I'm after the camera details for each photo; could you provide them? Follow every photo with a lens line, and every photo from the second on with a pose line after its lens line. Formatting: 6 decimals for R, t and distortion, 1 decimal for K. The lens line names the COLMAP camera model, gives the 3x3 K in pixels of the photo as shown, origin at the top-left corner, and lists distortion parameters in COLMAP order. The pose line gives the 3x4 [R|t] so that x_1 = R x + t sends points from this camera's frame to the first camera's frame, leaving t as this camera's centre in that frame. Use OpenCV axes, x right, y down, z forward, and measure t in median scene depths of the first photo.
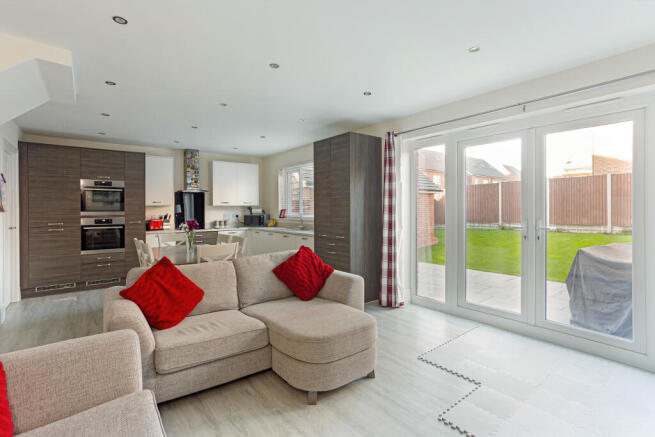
lens RADIAL K [[327.4, 0, 324.4], [0, 327.4, 215.8], [0, 0, 1]] dist [0.000128, 0.000366]
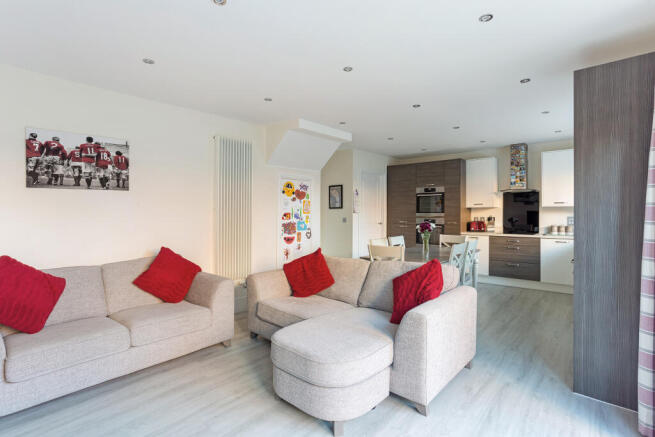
lens RADIAL K [[323.3, 0, 327.3], [0, 323.3, 211.4], [0, 0, 1]] dist [0.000383, 0.000108]
pose [[0.195989, 0.005463, -0.980591, 0.365928], [-0.017080, 0.999852, 0.002156, -0.012906], [0.980457, 0.016326, 0.196053, 0.334941]]
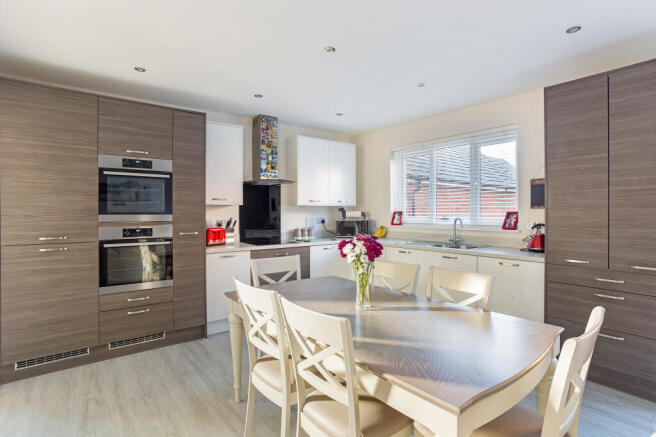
lens RADIAL K [[333.4, 0, 328.0], [0, 333.4, 218.5], [0, 0, 1]] dist [-0.027708, -0.000216]
pose [[0.999425, 0.002692, 0.033796, -0.320159], [-0.002673, 0.999996, -0.000592, -0.005894], [-0.033797, 0.000501, 0.999429, 0.372181]]
